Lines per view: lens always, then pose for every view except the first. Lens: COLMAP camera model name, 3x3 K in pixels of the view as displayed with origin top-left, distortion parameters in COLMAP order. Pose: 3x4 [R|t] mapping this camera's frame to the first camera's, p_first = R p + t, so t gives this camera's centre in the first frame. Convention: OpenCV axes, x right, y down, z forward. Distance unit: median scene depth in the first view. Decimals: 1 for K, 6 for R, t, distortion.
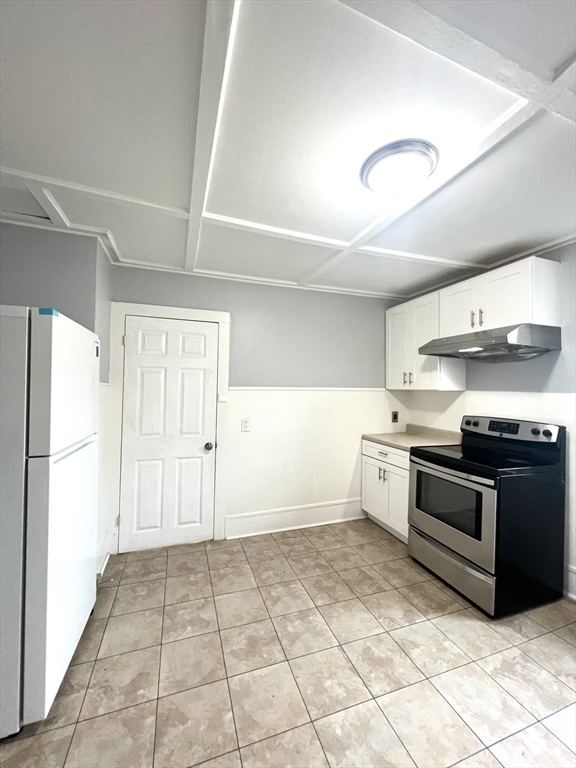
lens RADIAL K [[308.2, 0, 287.7], [0, 308.2, 390.1], [0, 0, 1]] dist [0.000034, 0.000298]
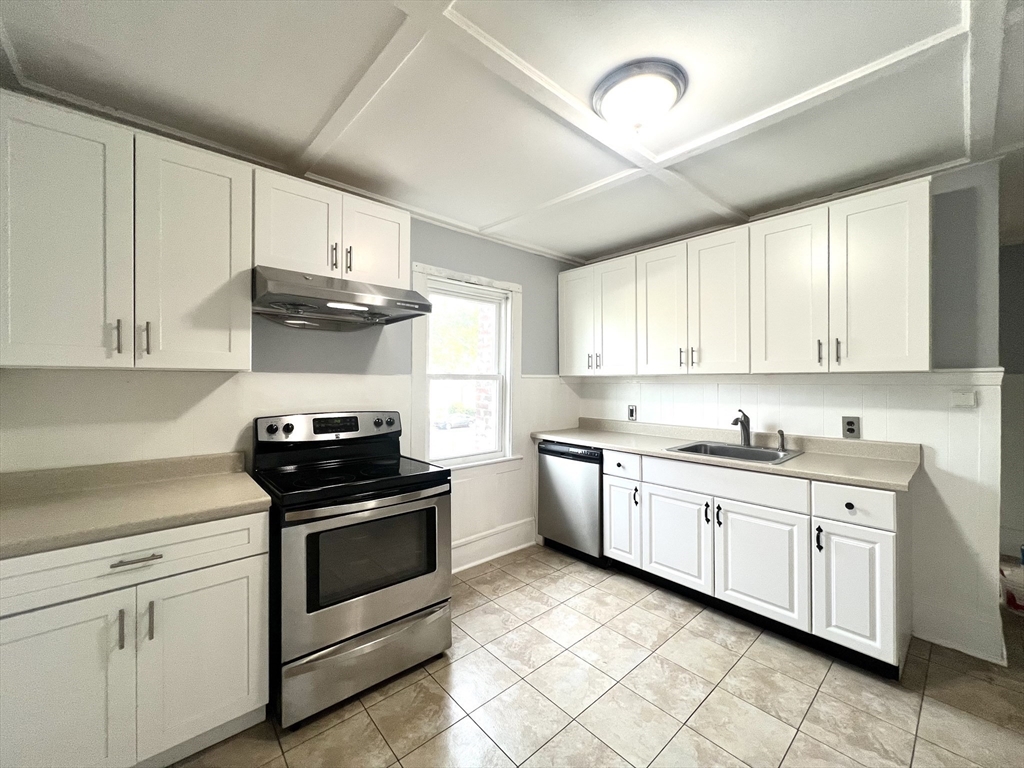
lens RADIAL K [[410.9, 0, 512.0], [0, 410.9, 384.0], [0, 0, 1]] dist [0.000034, 0.000298]
pose [[-0.374175, -0.034051, 0.926733, -0.330911], [-0.014860, 0.999418, 0.030722, -0.006498], [-0.927239, -0.002276, -0.374463, 1.066447]]
